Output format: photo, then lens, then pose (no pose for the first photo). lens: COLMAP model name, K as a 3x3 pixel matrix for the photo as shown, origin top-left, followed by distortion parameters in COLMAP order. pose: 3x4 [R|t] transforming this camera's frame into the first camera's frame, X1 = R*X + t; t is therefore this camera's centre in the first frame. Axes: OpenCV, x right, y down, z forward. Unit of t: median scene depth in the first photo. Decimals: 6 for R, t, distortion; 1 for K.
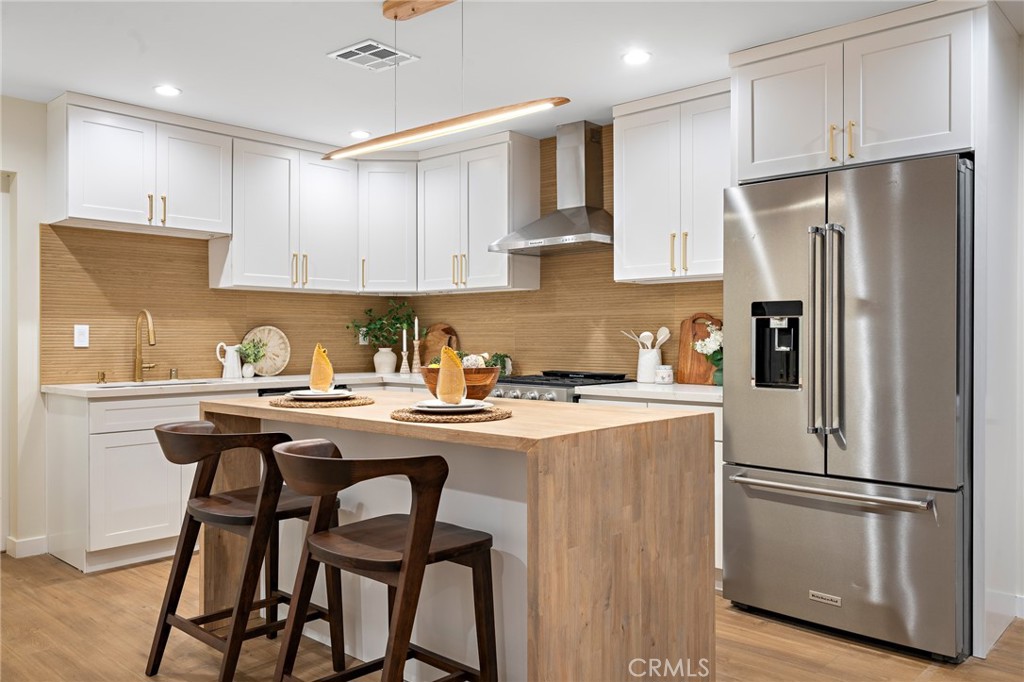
lens RADIAL K [[809.5, 0, 512.0], [0, 809.5, 341.0], [0, 0, 1]] dist [0.015897, -0.001098]
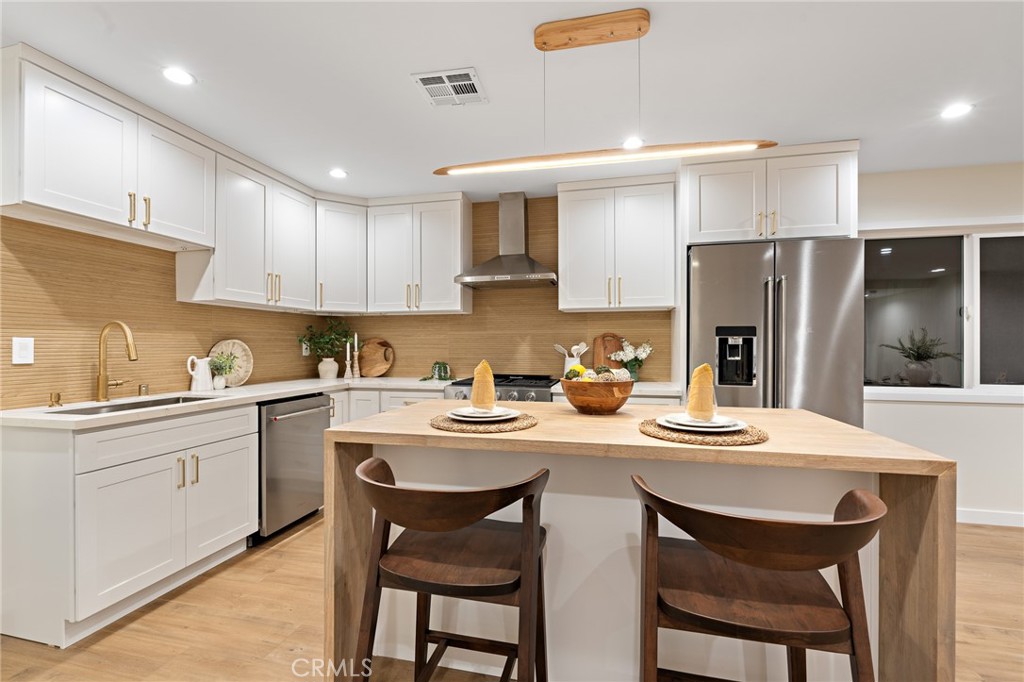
lens RADIAL K [[453.4, 0, 511.6], [0, 453.4, 347.0], [0, 0, 1]] dist [-0.000525, 0.000418]
pose [[0.874153, -0.001185, 0.485648, -0.290658], [0.002265, 0.999996, -0.001637, -0.007302], [-0.485645, 0.002531, 0.874153, 0.324247]]
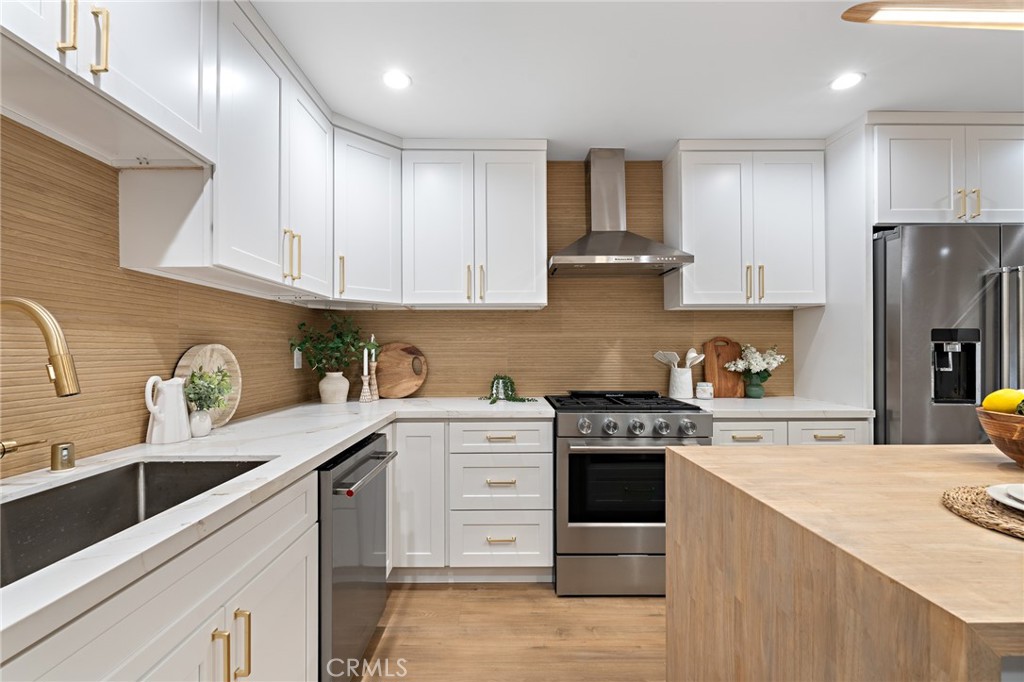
lens RADIAL K [[453.4, 0, 511.6], [0, 453.4, 347.0], [0, 0, 1]] dist [-0.000525, 0.000418]
pose [[0.732068, 0.004171, 0.681219, -0.395143], [0.004330, 0.999933, -0.010777, -0.012406], [-0.681218, 0.010839, 0.732001, 0.649154]]
